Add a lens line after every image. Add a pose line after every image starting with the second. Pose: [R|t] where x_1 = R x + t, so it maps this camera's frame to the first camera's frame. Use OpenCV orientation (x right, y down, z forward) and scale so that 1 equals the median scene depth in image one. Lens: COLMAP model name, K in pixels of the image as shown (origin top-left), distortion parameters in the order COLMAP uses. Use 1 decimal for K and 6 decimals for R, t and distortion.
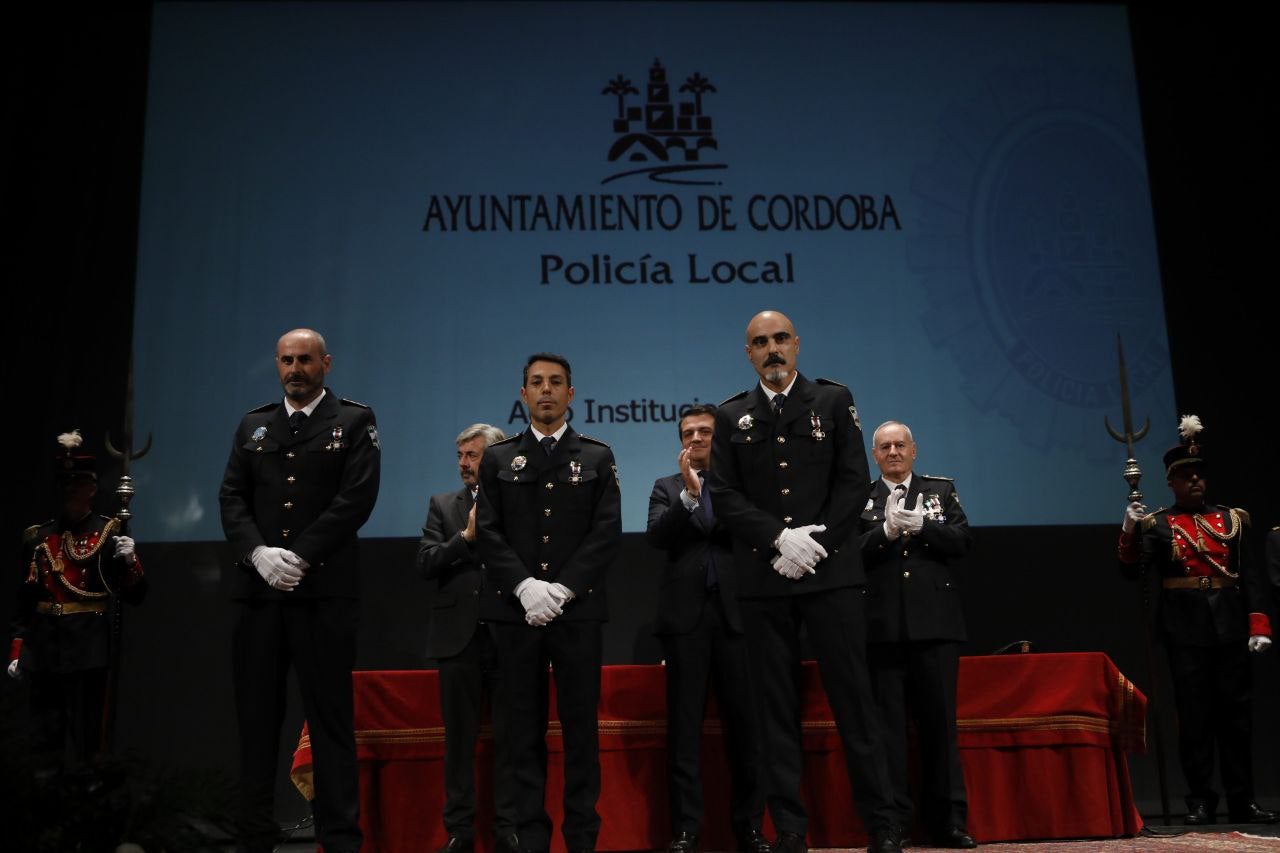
lens RADIAL K [[1490.7, 0, 640.0], [0, 1490.7, 426.5], [0, 0, 1]] dist [-0.009437, 0.012173]
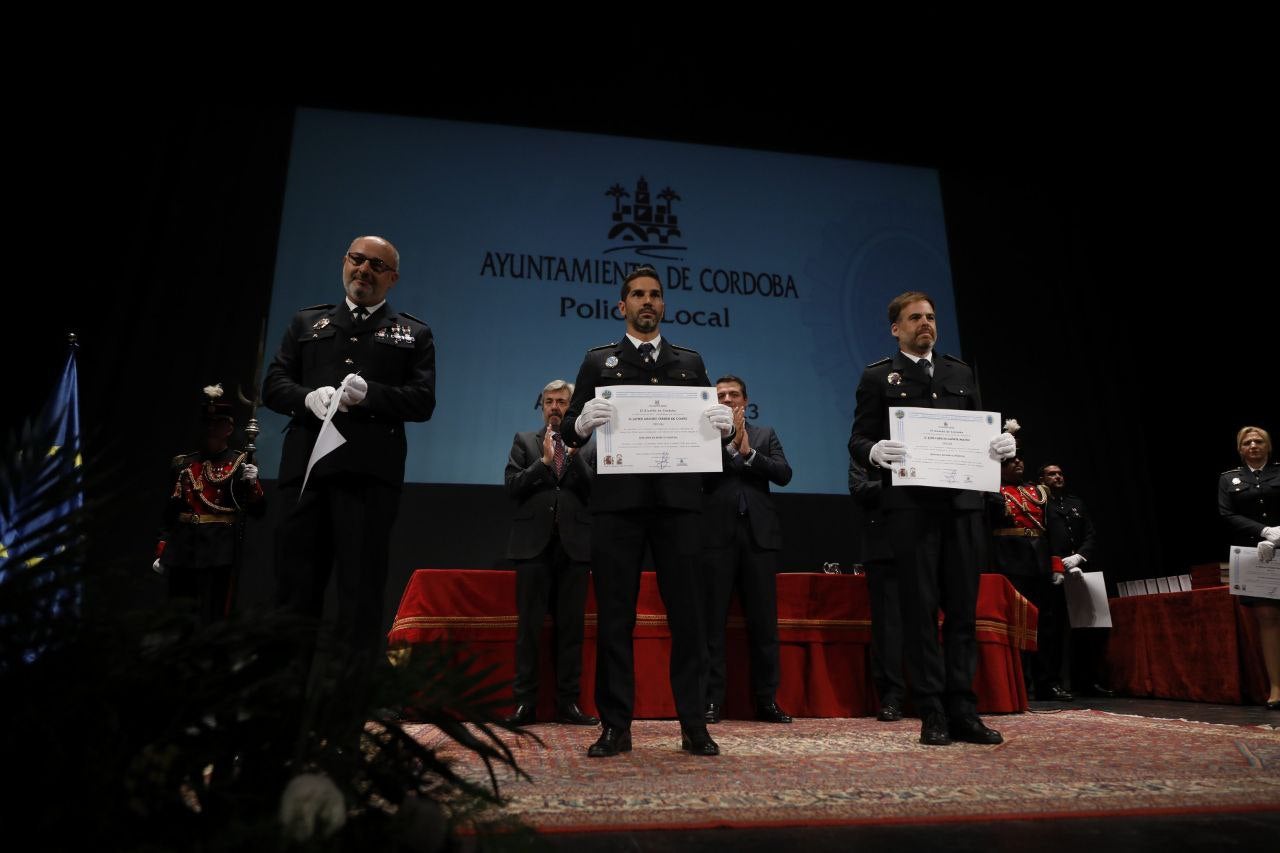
lens RADIAL K [[828.7, 0, 643.4], [0, 828.7, 429.0], [0, 0, 1]] dist [0.000290, 0.002153]
pose [[0.992332, 0.052350, 0.111967, -0.070003], [-0.047994, 0.997995, -0.041252, 0.043776], [-0.113902, 0.035562, 0.992855, 0.185915]]
